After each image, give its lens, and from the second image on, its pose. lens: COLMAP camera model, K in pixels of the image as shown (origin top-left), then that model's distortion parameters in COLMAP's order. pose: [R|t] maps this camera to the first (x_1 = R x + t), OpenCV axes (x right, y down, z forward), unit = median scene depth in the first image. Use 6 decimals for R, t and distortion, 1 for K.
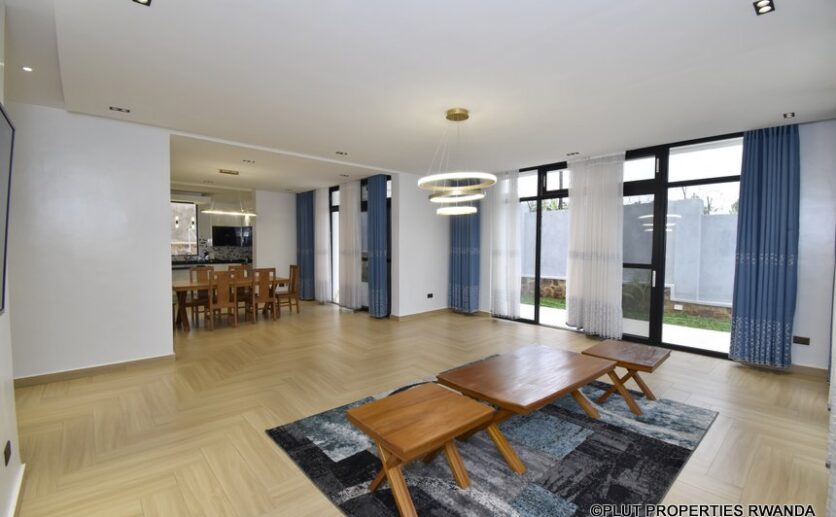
lens RADIAL K [[367.0, 0, 417.7], [0, 367.0, 260.4], [0, 0, 1]] dist [0.019802, -0.025366]
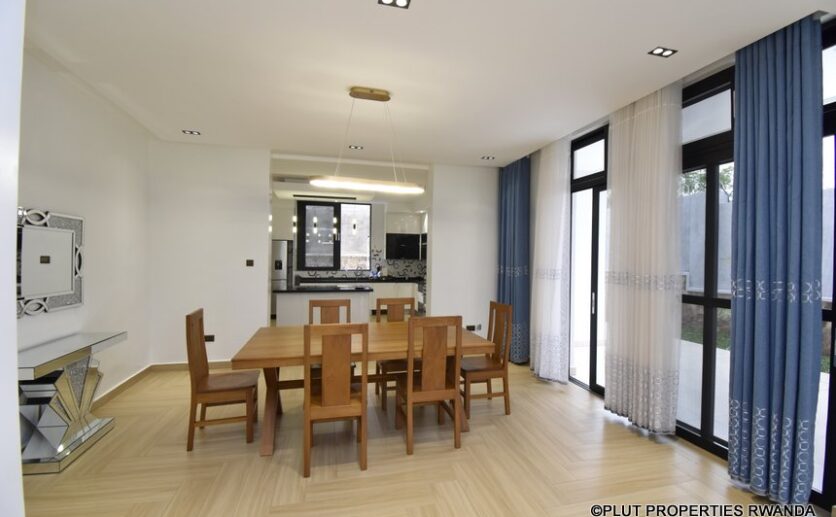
lens RADIAL K [[367.0, 0, 417.7], [0, 367.0, 260.4], [0, 0, 1]] dist [0.019802, -0.025366]
pose [[0.883550, 0.012516, -0.468169, -0.137956], [-0.030365, 0.999070, -0.030598, -0.015155], [0.467351, 0.041251, 0.883109, 0.354198]]
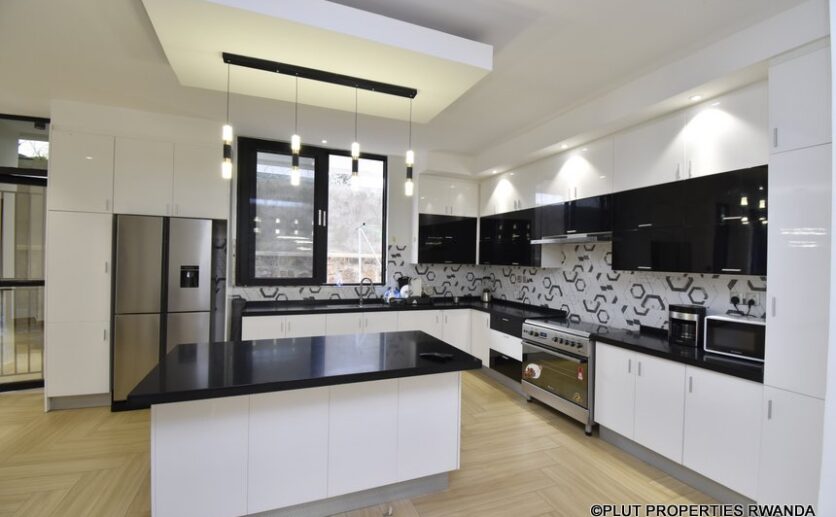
lens RADIAL K [[367.0, 0, 417.7], [0, 367.0, 260.4], [0, 0, 1]] dist [0.019802, -0.025366]
pose [[0.939288, 0.018354, -0.342639, -0.425756], [-0.033540, 0.998698, -0.038448, -0.027217], [0.341487, 0.047606, 0.938680, 0.632765]]
